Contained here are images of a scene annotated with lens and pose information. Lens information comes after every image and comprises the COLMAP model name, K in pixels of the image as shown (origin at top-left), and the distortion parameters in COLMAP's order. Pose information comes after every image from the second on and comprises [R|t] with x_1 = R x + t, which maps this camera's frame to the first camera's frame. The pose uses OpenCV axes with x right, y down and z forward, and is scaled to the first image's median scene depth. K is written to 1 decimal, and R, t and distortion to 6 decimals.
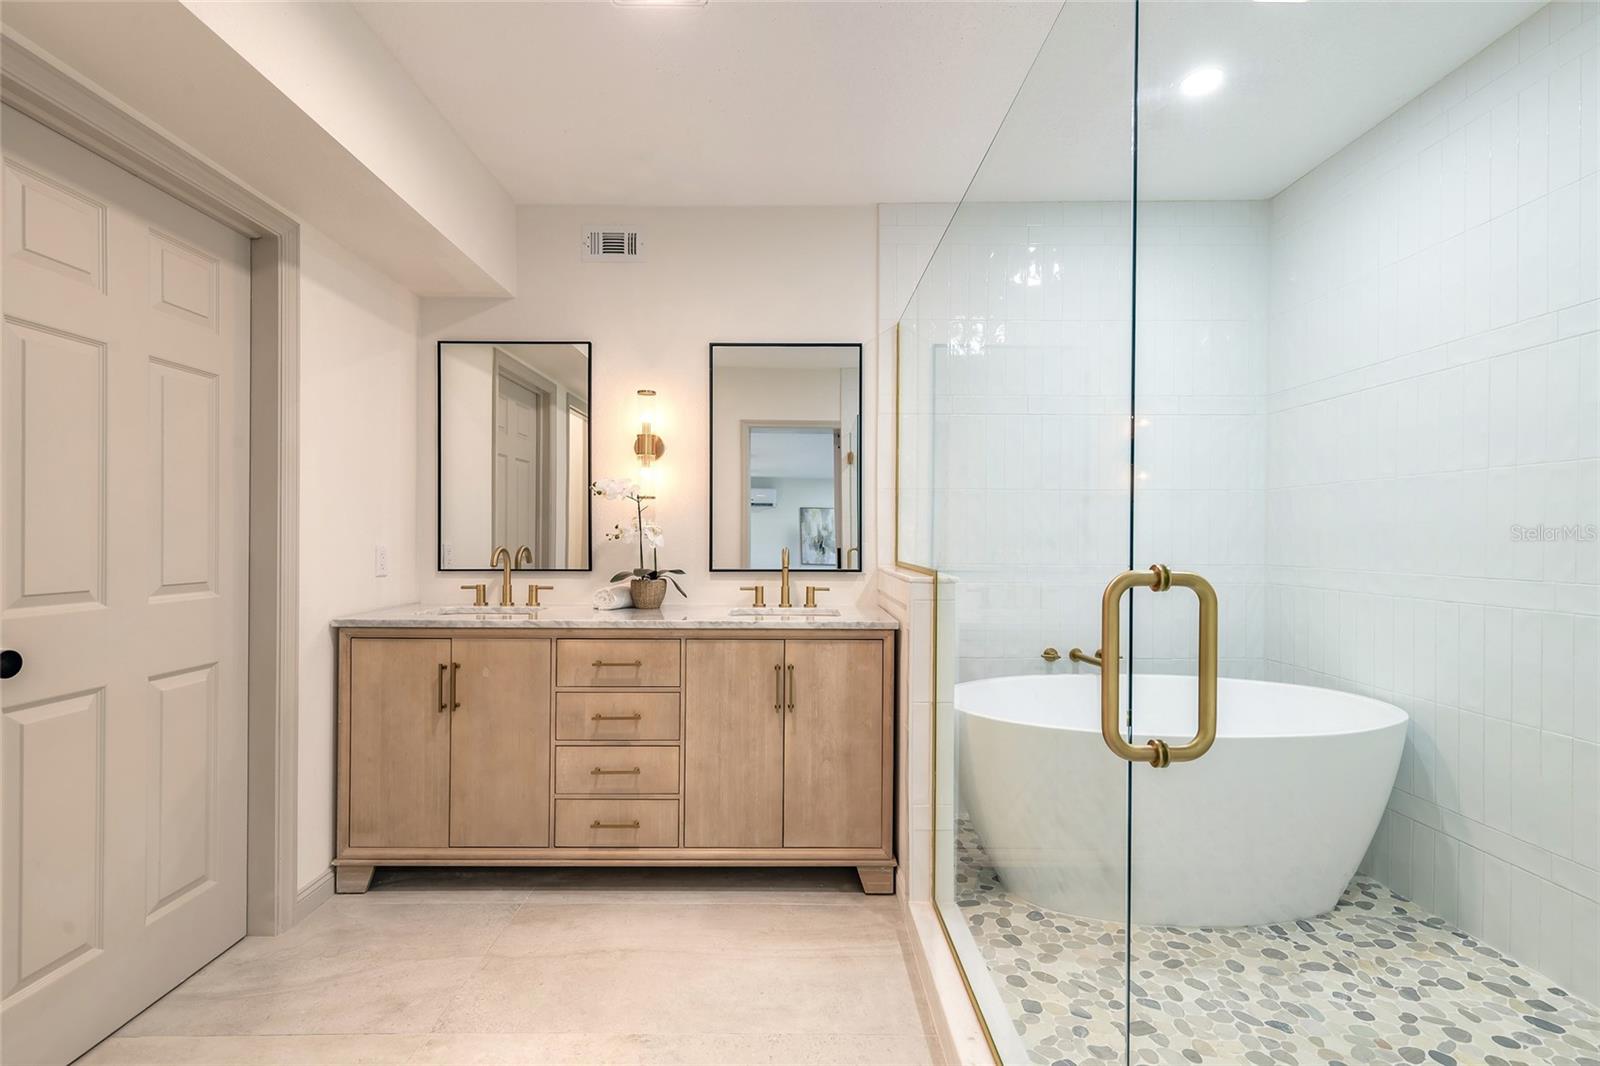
lens RADIAL K [[719.1, 0, 796.3], [0, 719.1, 545.9], [0, 0, 1]] dist [0.008857, -0.002479]
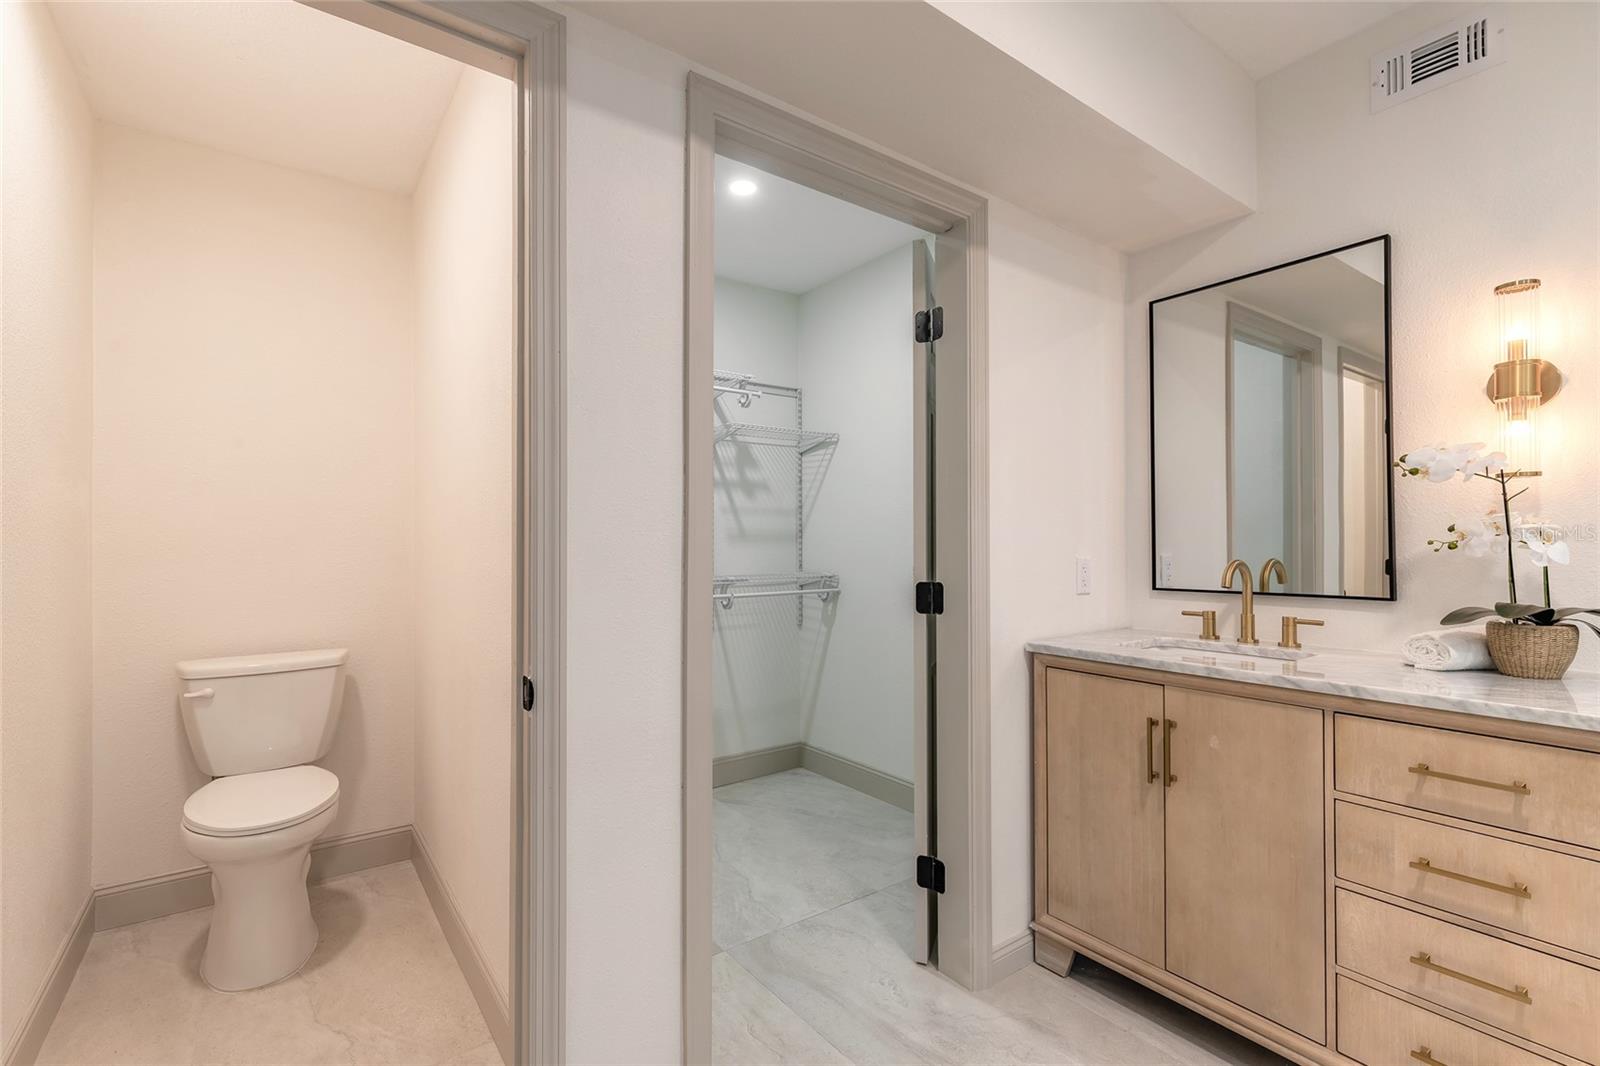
lens RADIAL K [[719.1, 0, 798.8], [0, 719.1, 533.7], [0, 0, 1]] dist [0.008857, -0.002479]
pose [[0.584610, -0.019202, -0.811087, -0.095035], [-0.003828, 0.999643, -0.026425, -0.005339], [0.811305, 0.018553, 0.584328, 0.260968]]
